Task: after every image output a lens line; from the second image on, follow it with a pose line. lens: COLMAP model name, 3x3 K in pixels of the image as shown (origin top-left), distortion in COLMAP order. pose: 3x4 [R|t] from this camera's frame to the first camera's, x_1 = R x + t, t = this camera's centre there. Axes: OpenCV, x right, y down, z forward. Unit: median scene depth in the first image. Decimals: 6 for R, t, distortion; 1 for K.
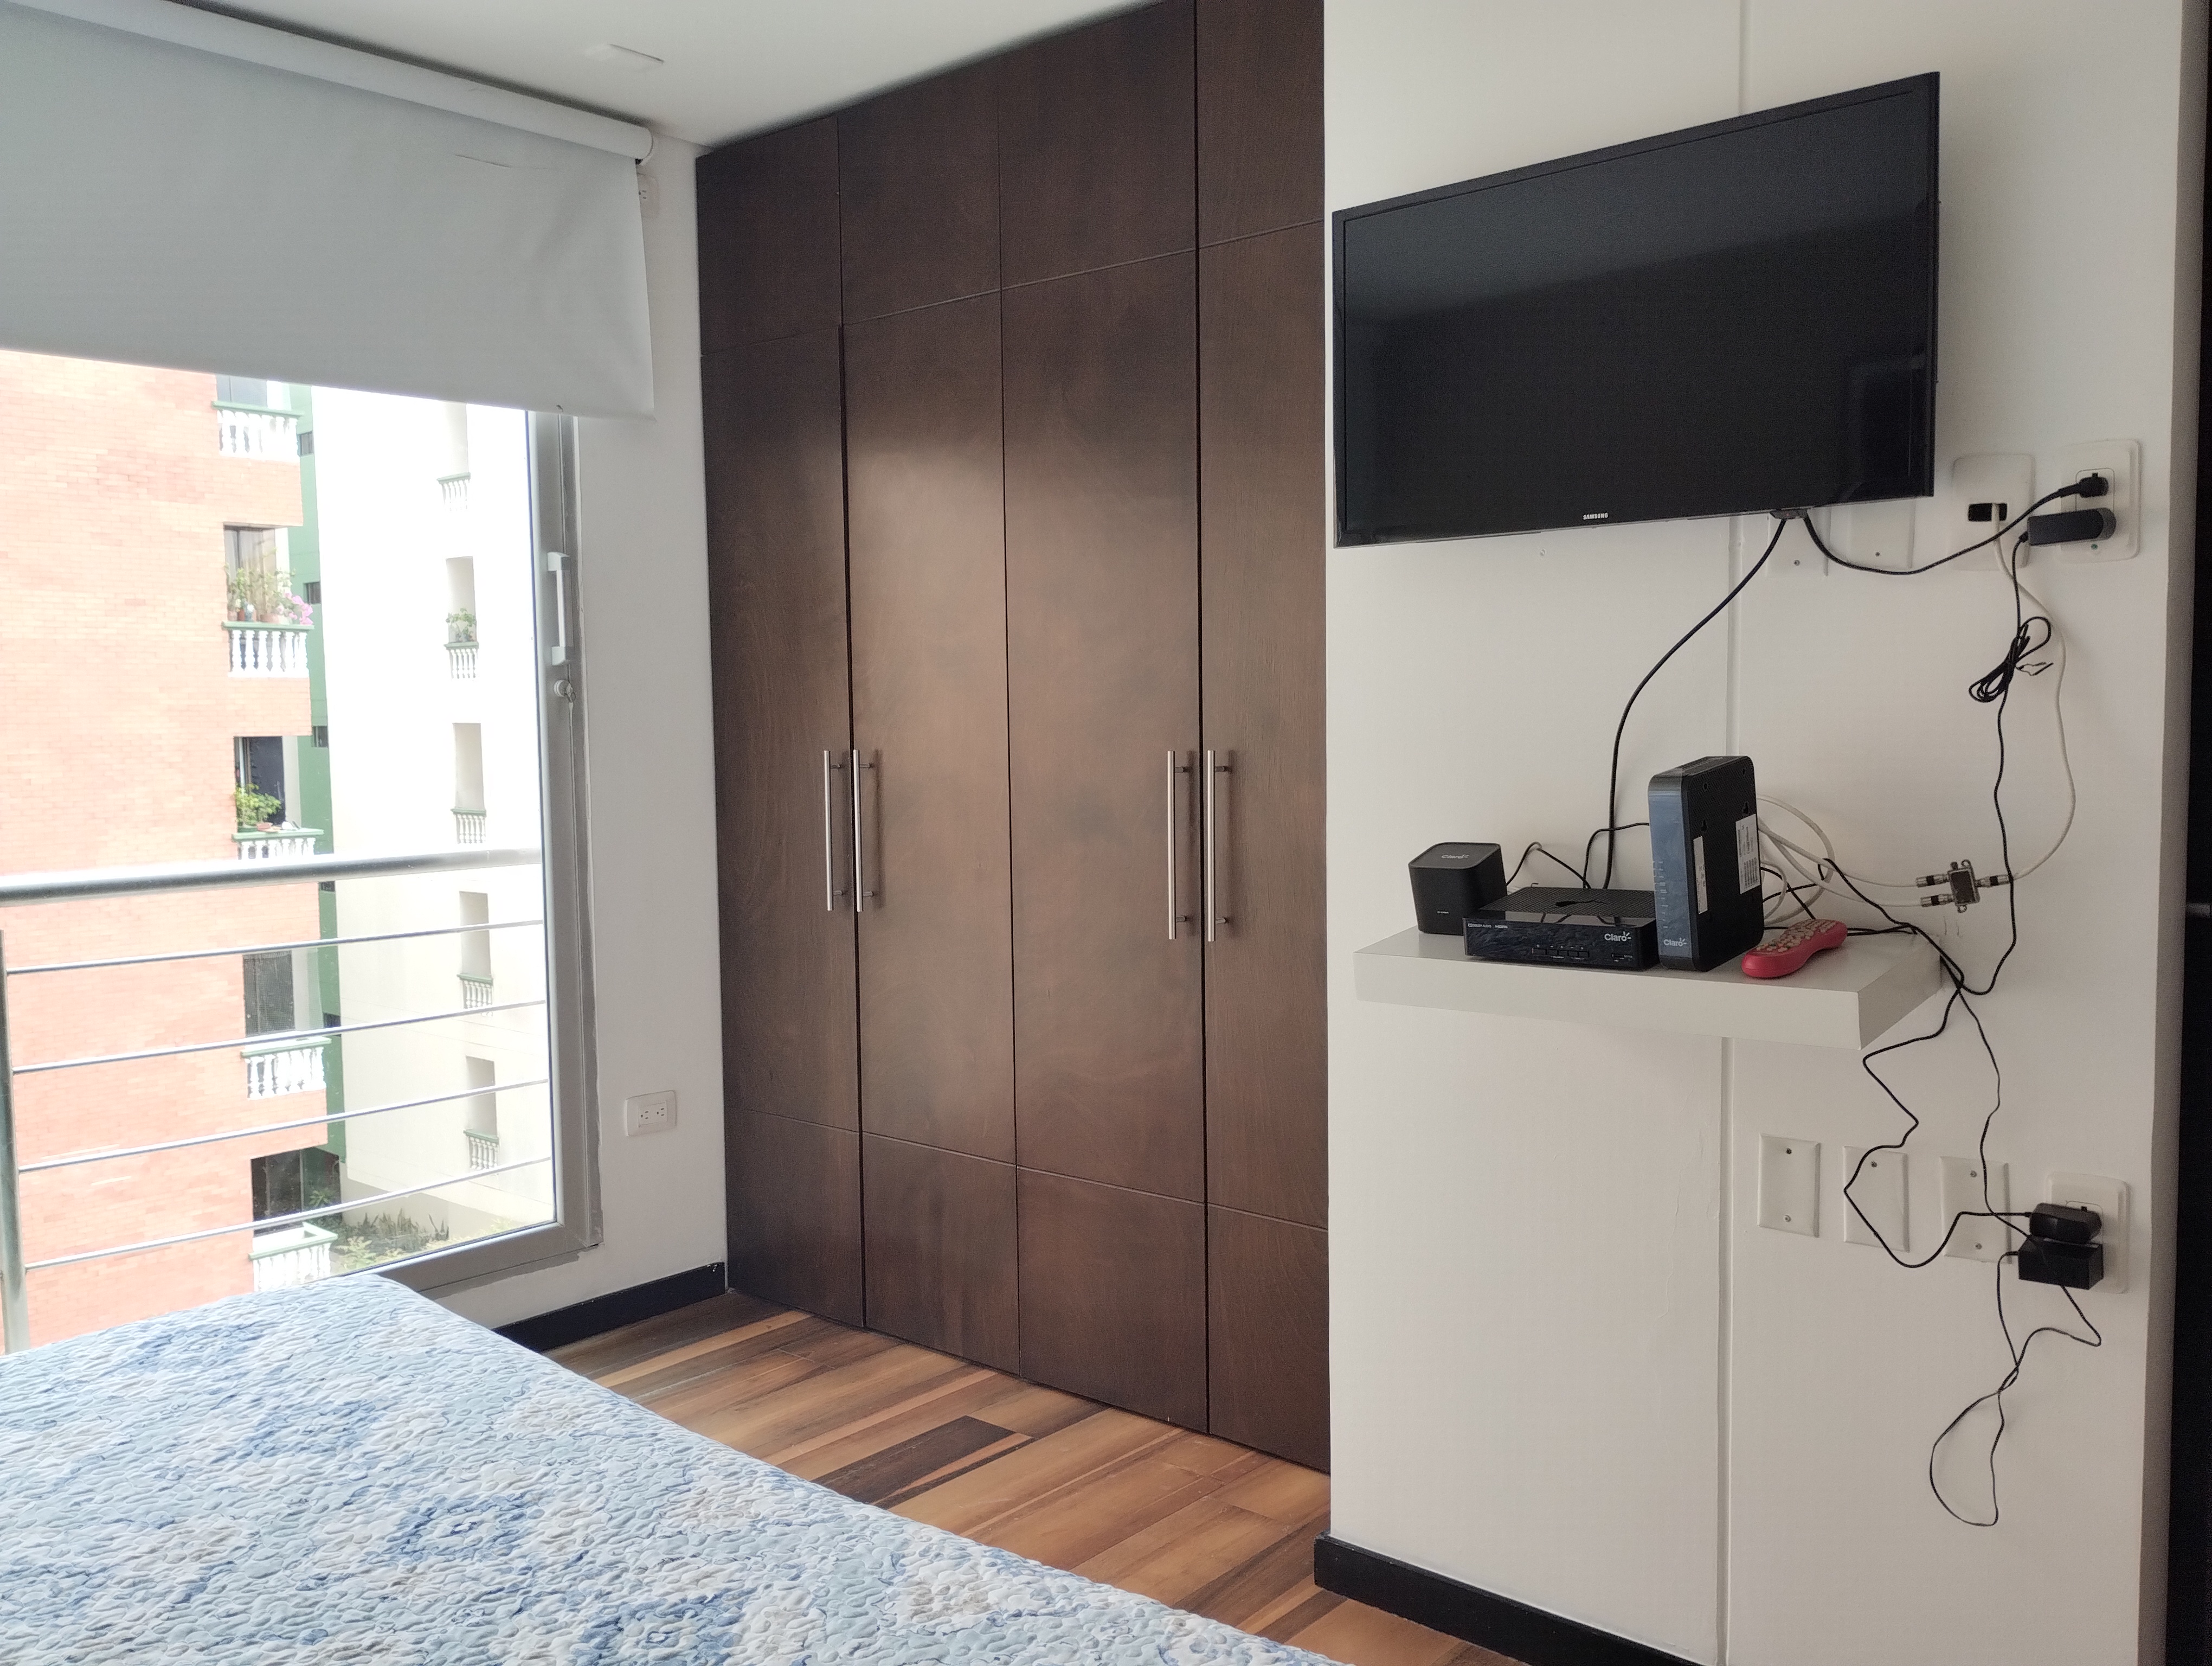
lens RADIAL K [[1829.7, 0, 1106.0], [0, 1829.7, 833.0], [0, 0, 1]] dist [0.074664, 0.002172]
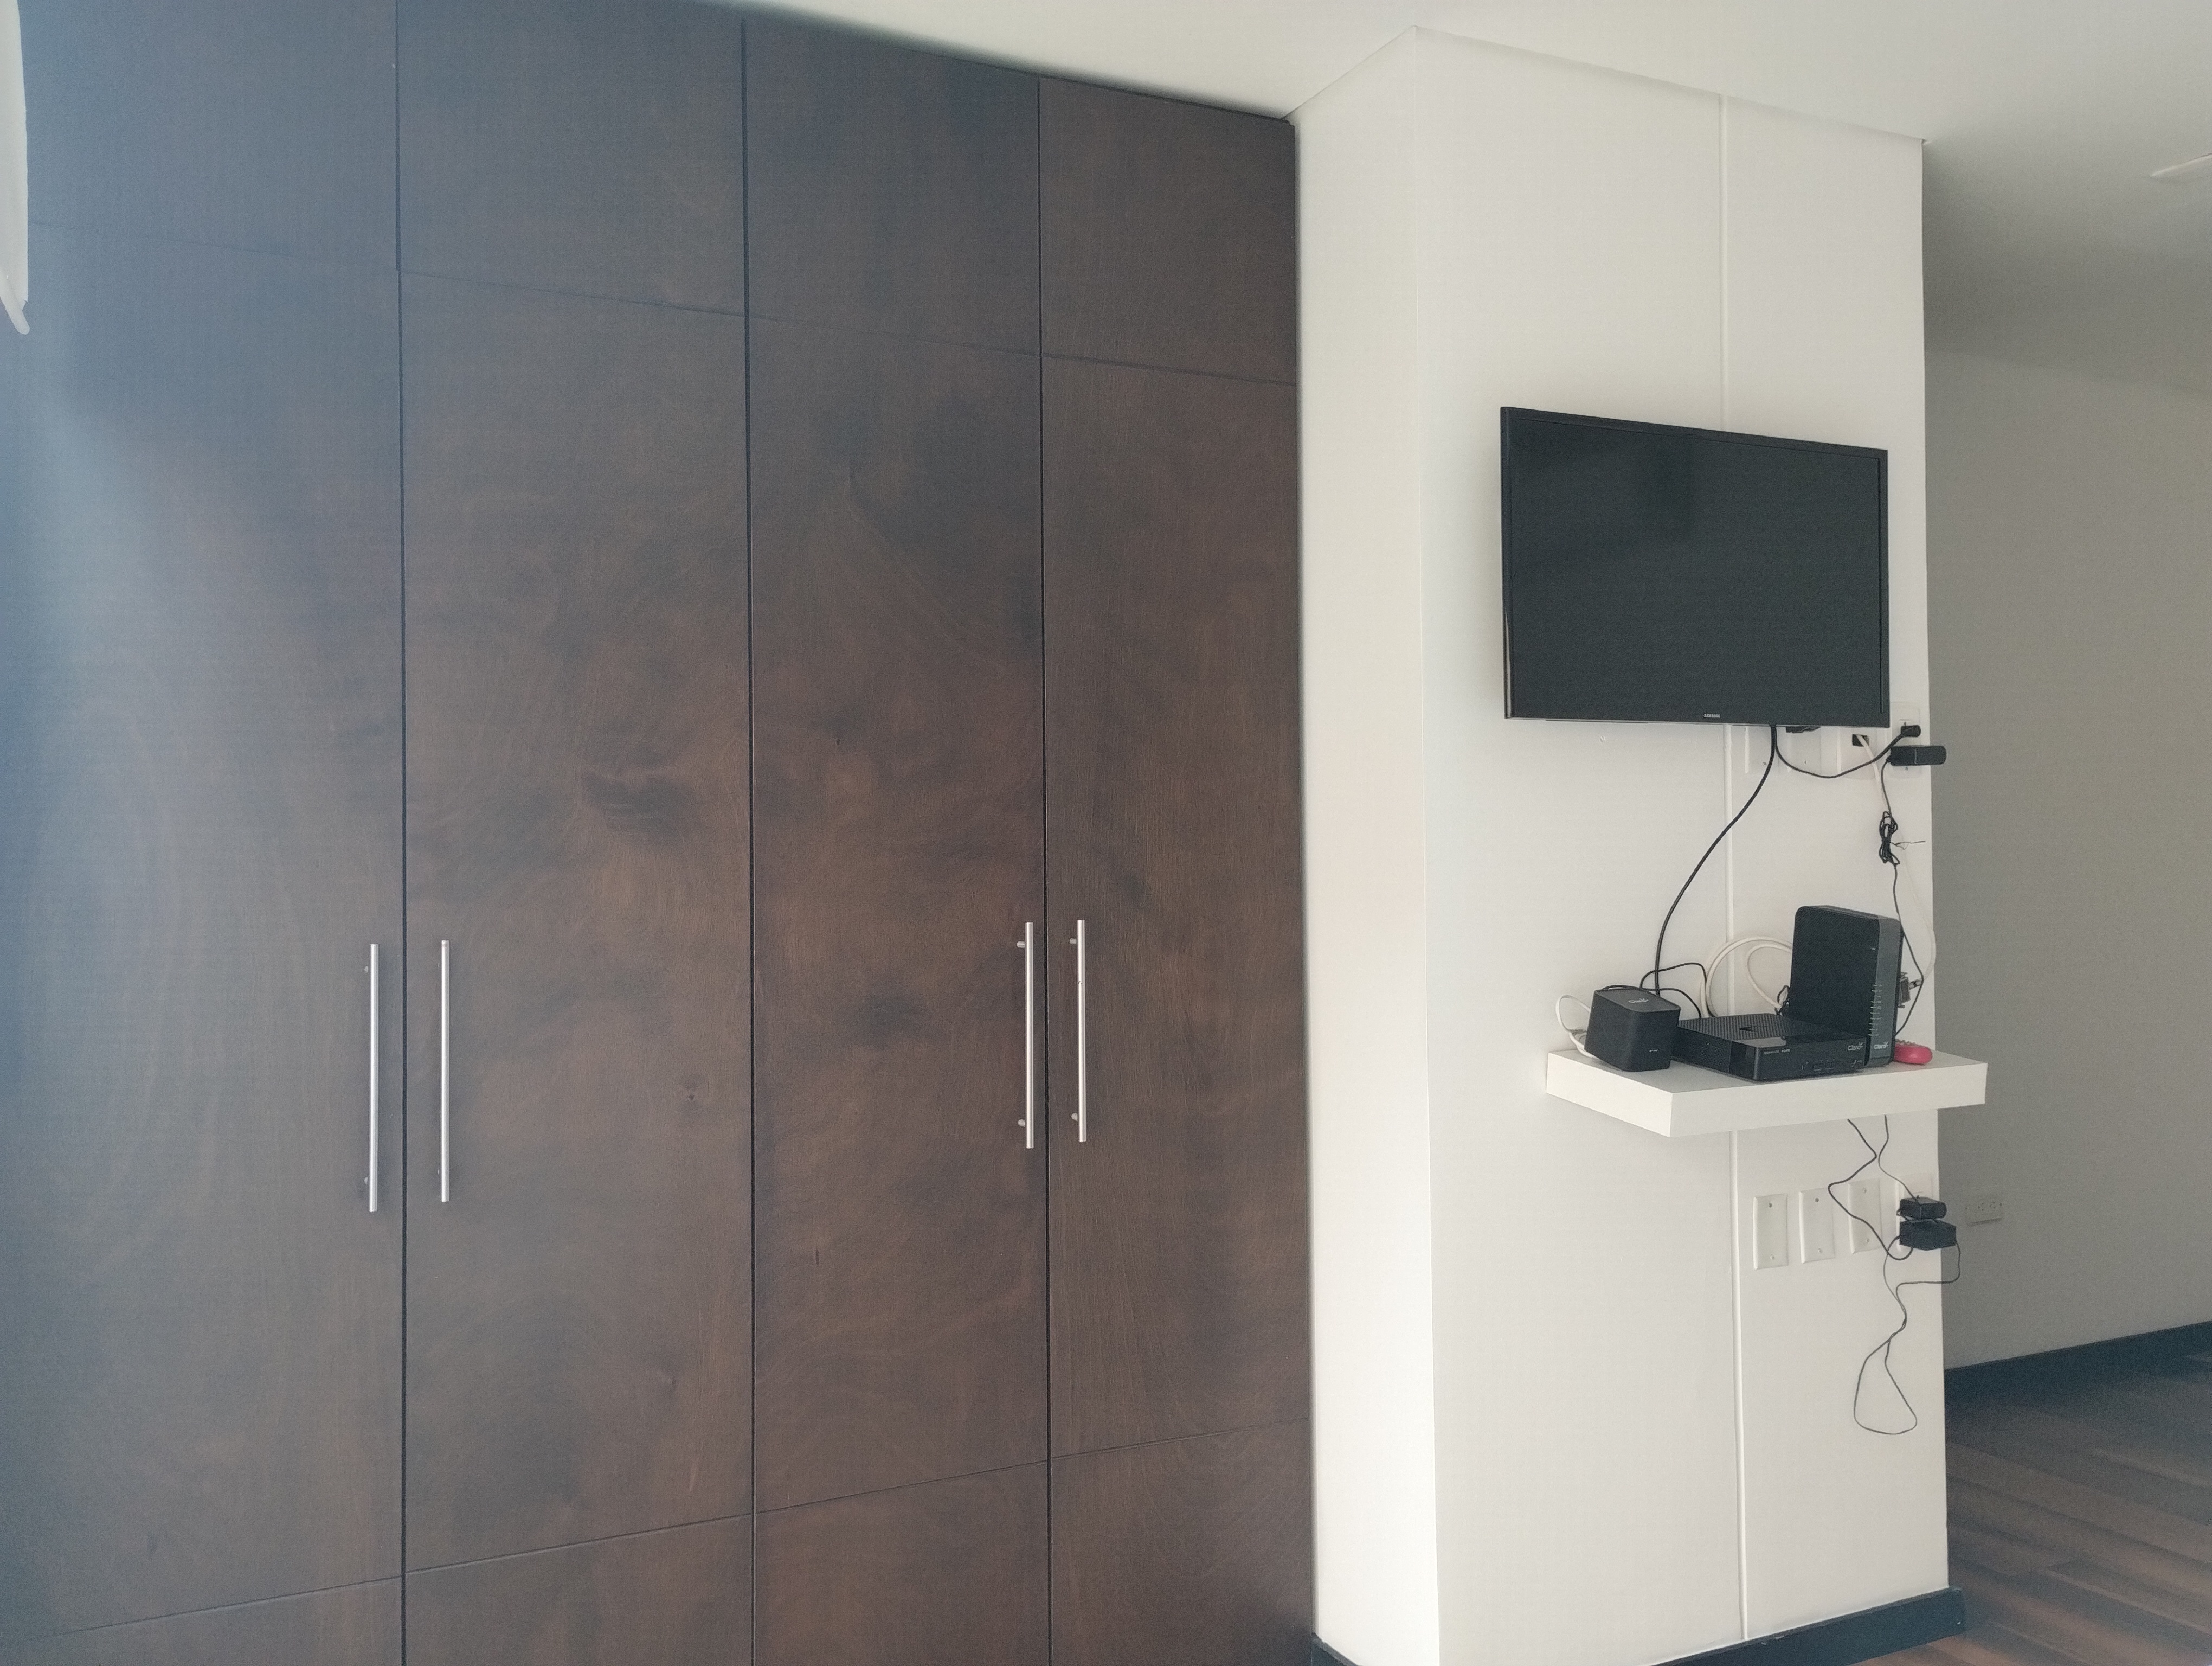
lens RADIAL K [[1812.1, 0, 1106.0], [0, 1812.1, 833.0], [0, 0, 1]] dist [-0.004796, -0.000882]
pose [[0.414865, 0.028186, 0.909446, -0.999170], [0.072437, 0.995324, -0.063892, -0.044160], [-0.906995, 0.092384, 0.410883, 0.864445]]
